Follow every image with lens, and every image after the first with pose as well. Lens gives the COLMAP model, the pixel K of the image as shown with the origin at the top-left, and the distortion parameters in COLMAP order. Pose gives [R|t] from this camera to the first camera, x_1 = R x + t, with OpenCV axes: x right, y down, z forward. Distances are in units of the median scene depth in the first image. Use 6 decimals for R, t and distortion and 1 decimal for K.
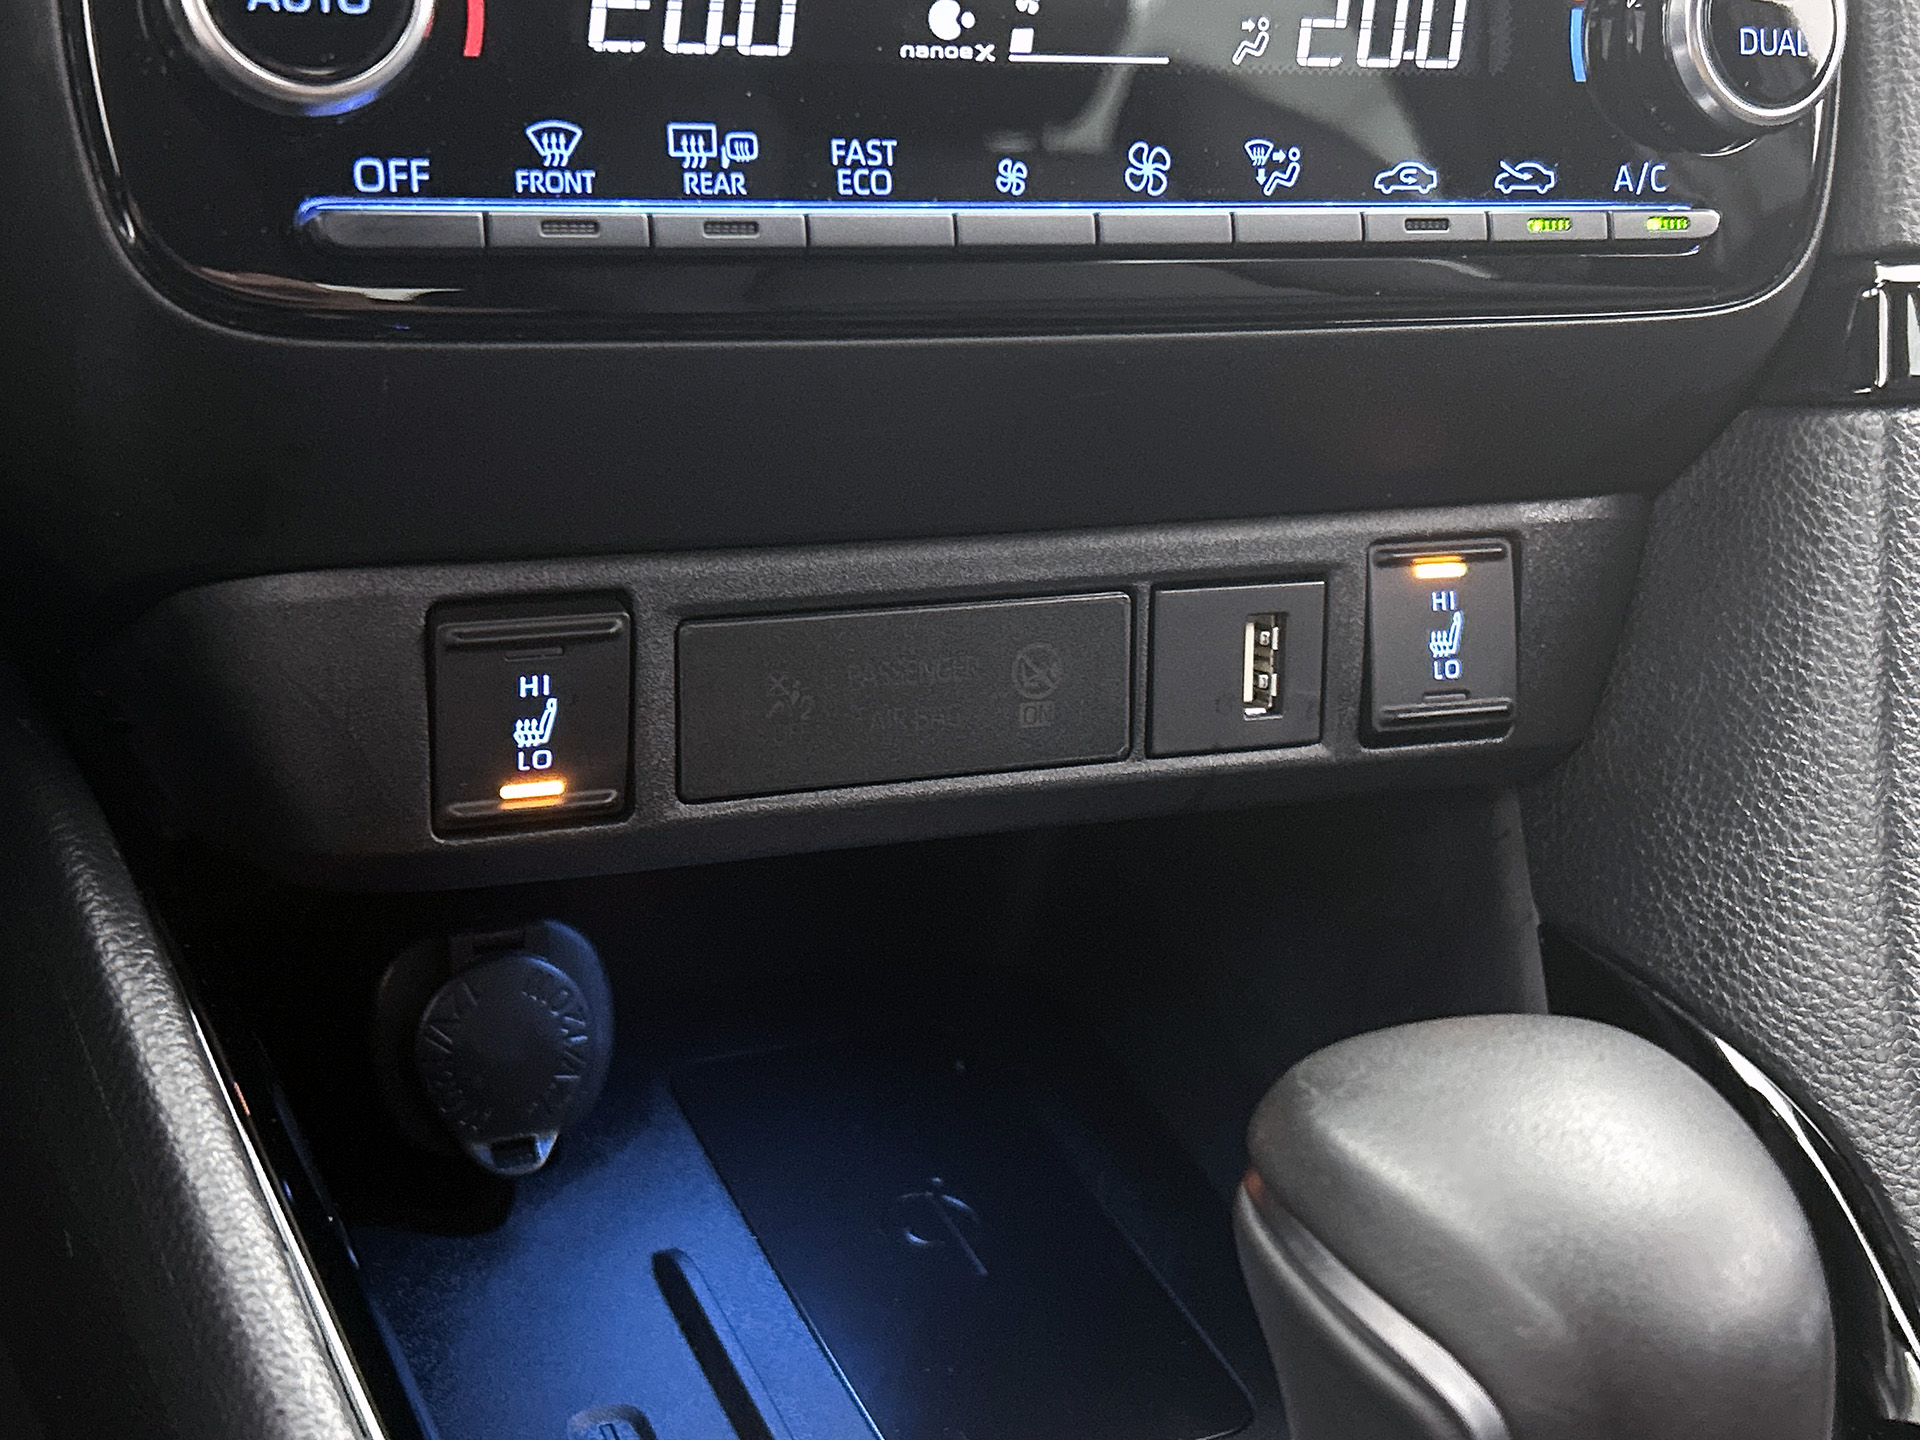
lens RADIAL K [[2599.8, 0, 933.2], [0, 2599.8, 708.1], [0, 0, 1]] dist [0.058166, 0.000000]
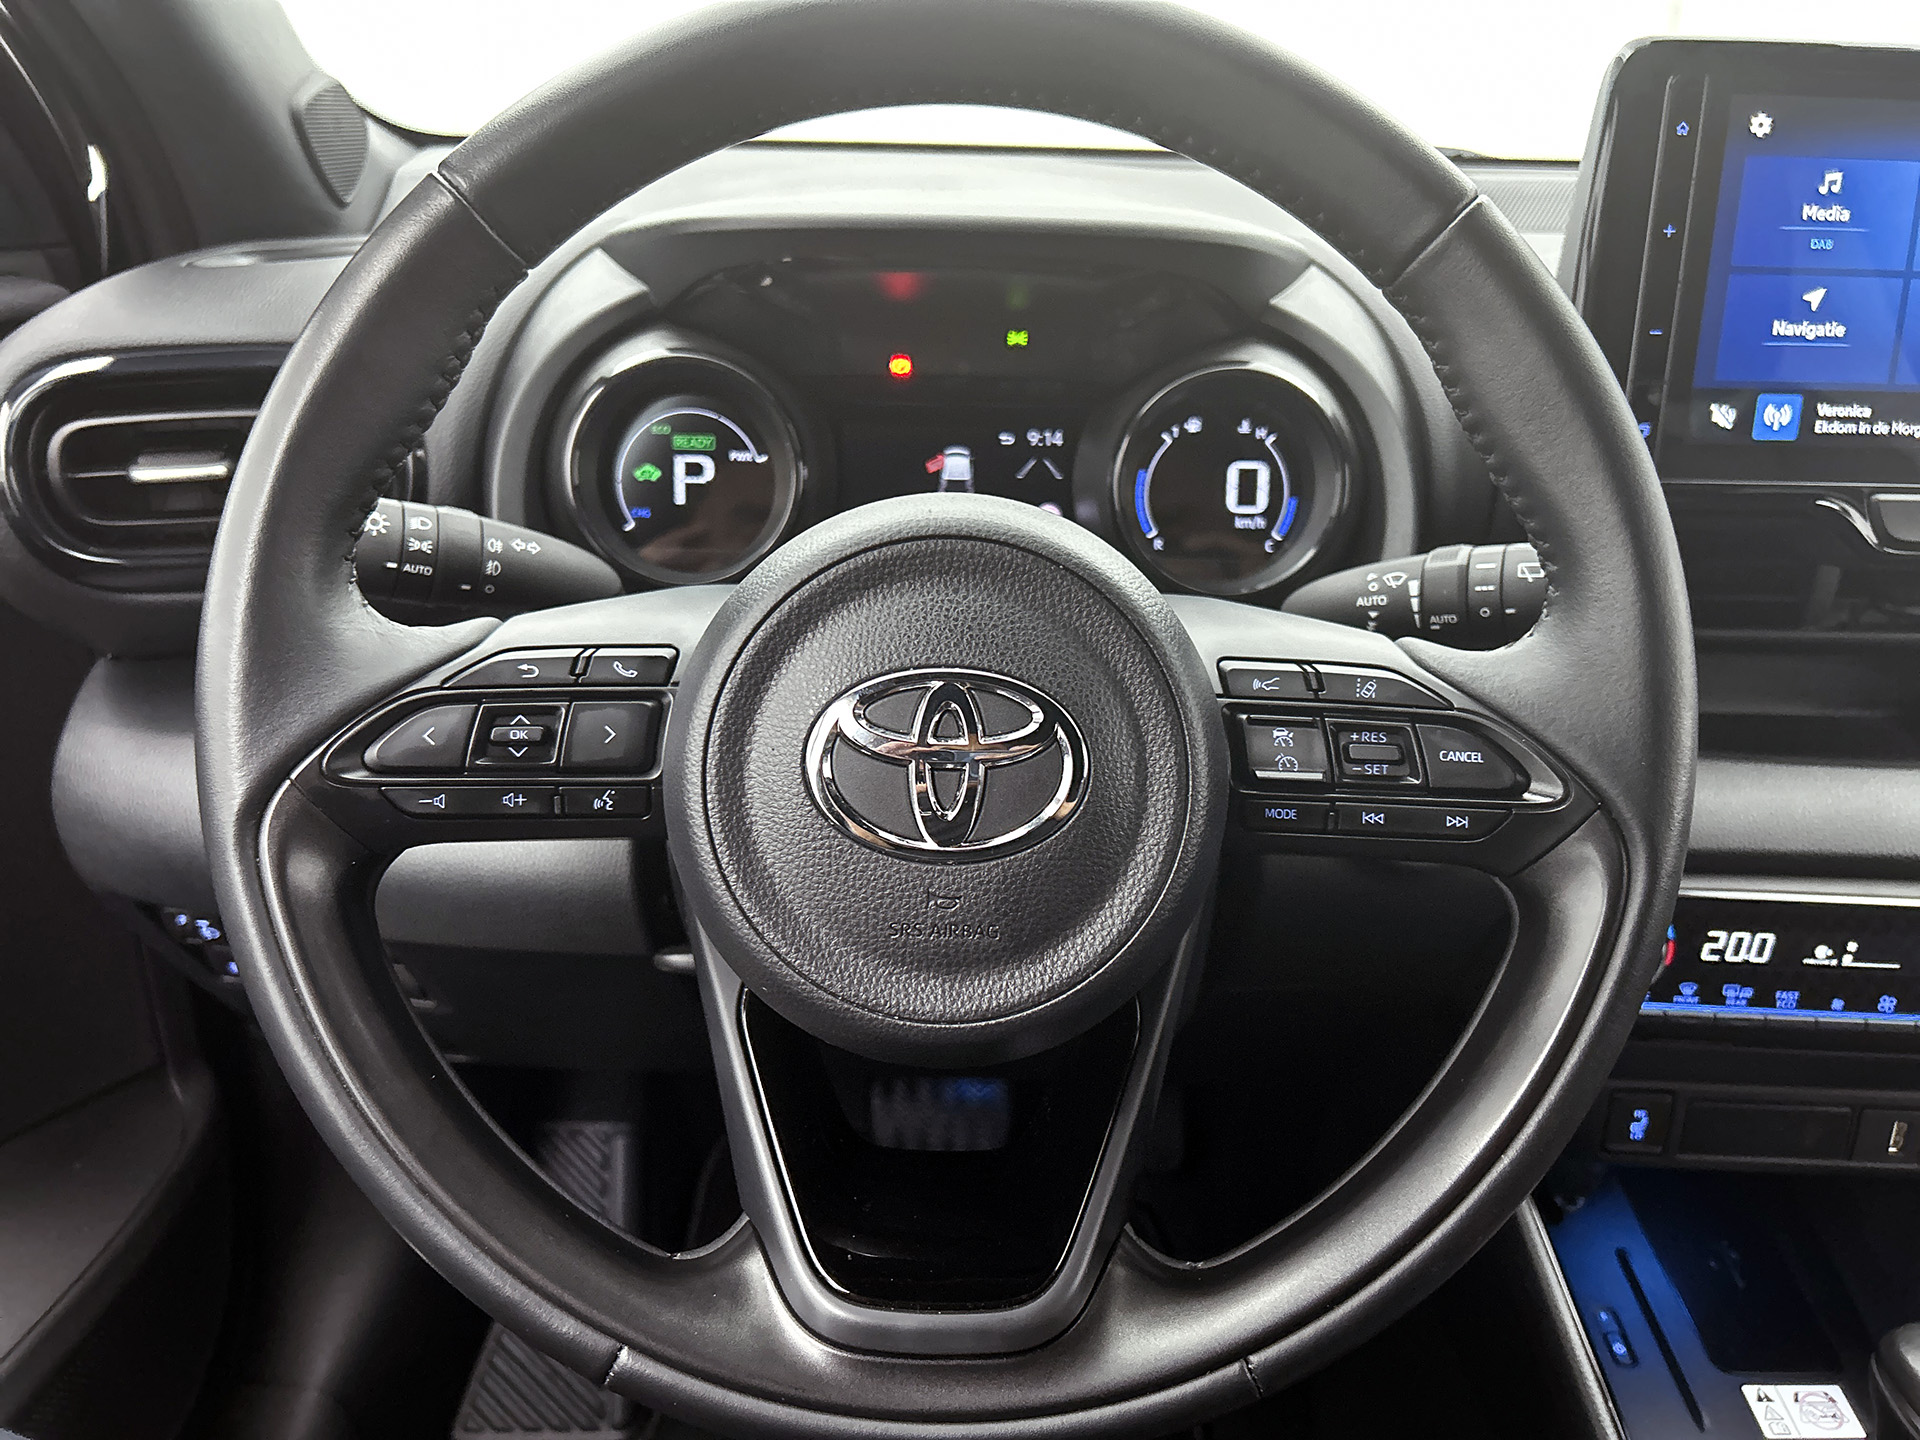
lens RADIAL K [[1461.7, 0, 943.6], [0, 1461.7, 727.4], [0, 0, 1]] dist [0.063290, -0.080122]
pose [[0.905458, 0.138502, -0.401203, -0.249051], [-0.112386, 0.989757, 0.088042, -0.514432], [0.409287, -0.034629, 0.911748, -0.950022]]
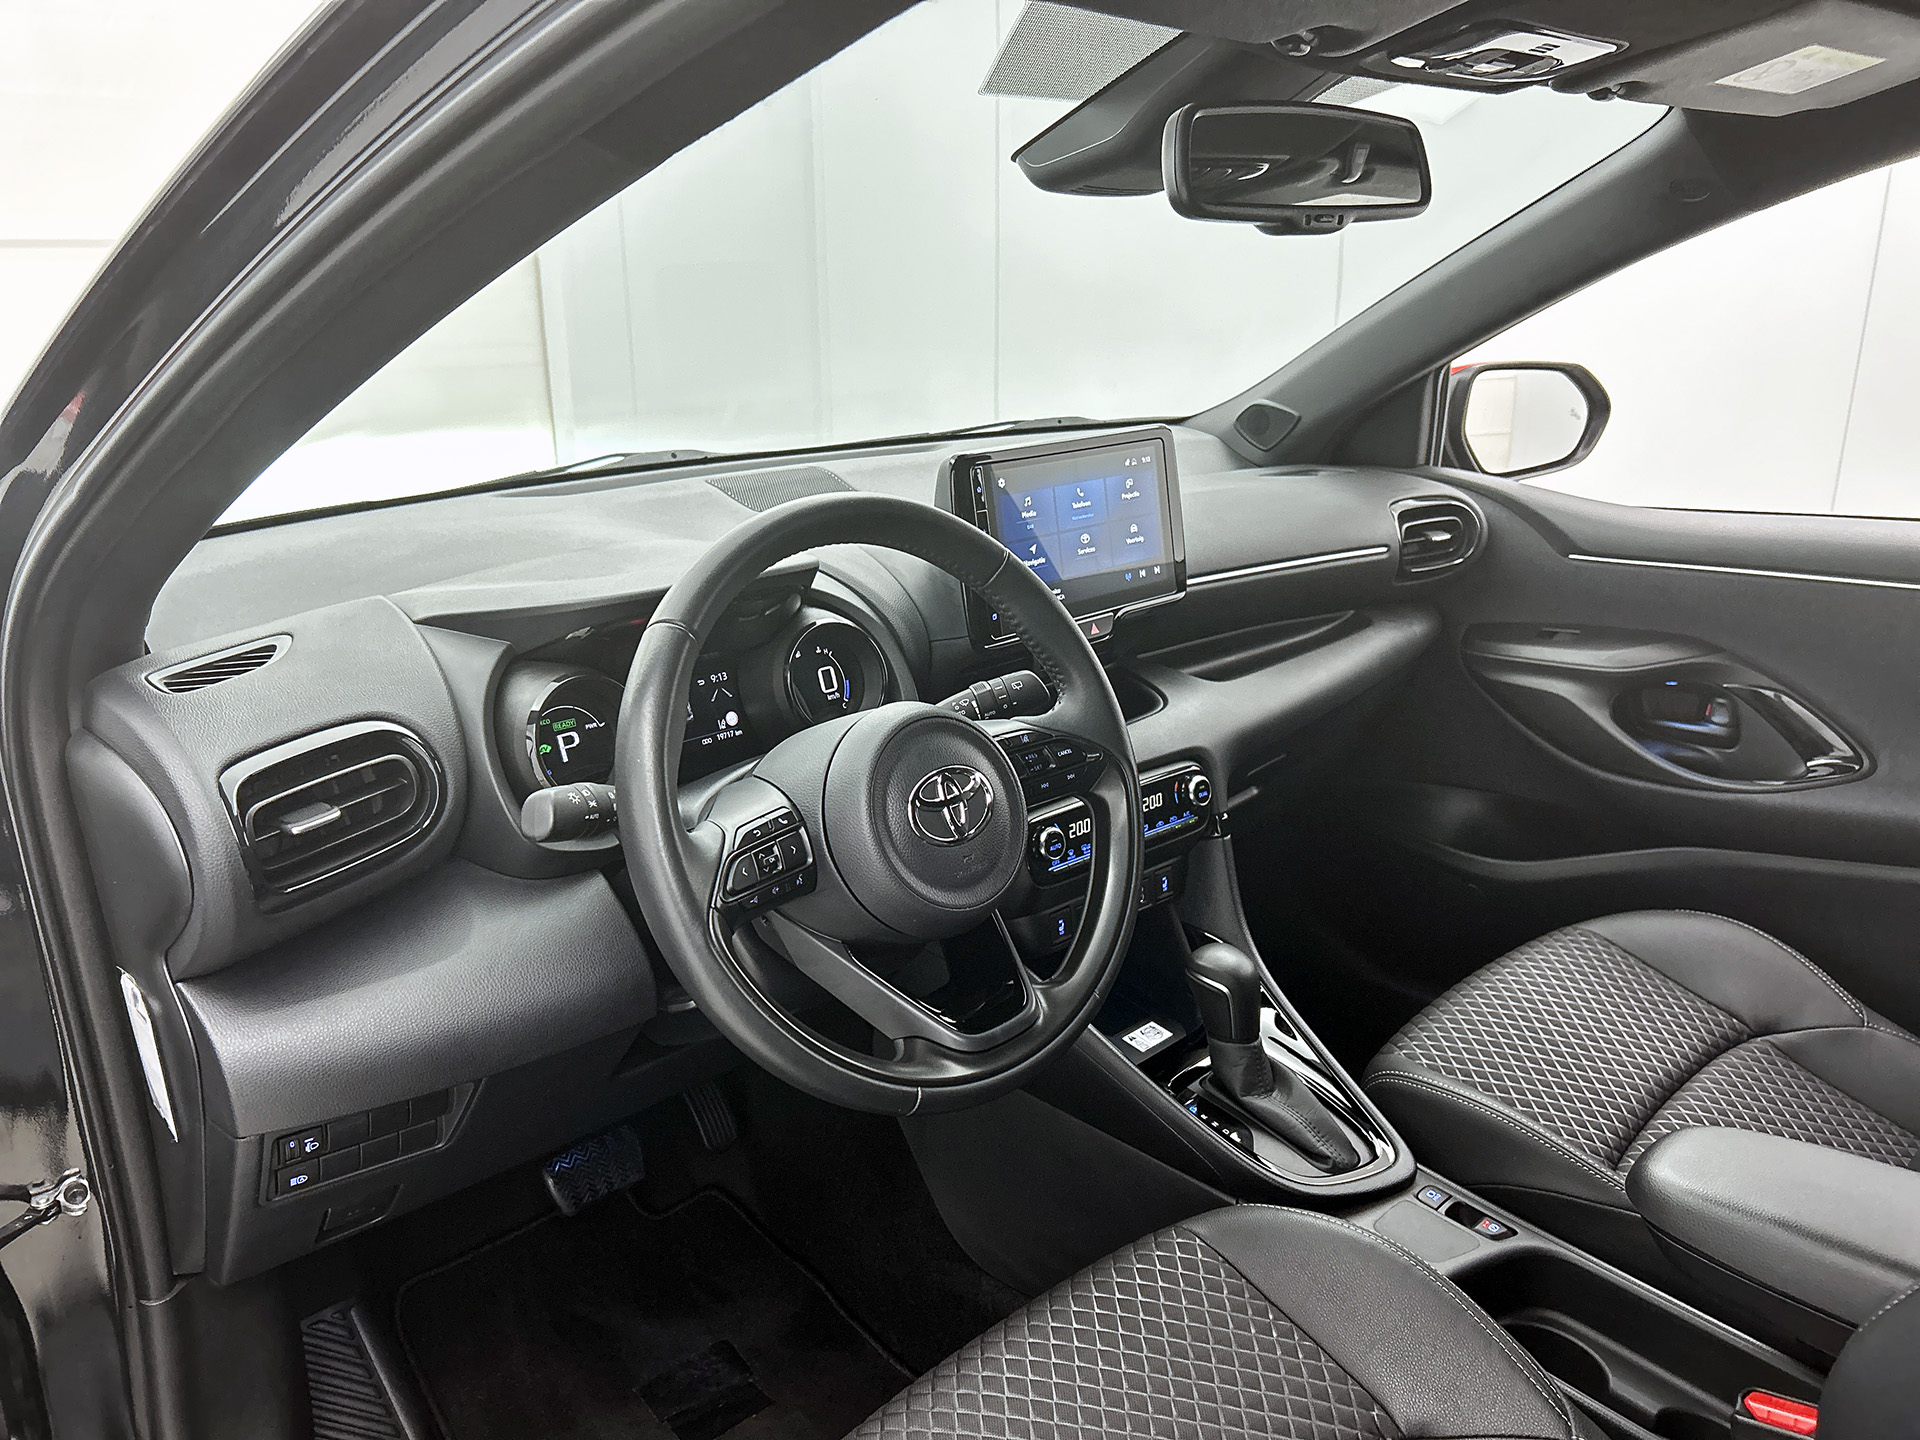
lens RADIAL K [[1461.7, 0, 975.1], [0, 1461.7, 740.9], [0, 0, 1]] dist [0.063290, -0.080122]
pose [[0.943589, -0.161340, 0.289152, -1.307025], [0.162448, 0.986508, 0.020332, -0.556315], [-0.288531, 0.027787, 0.957067, -2.451391]]
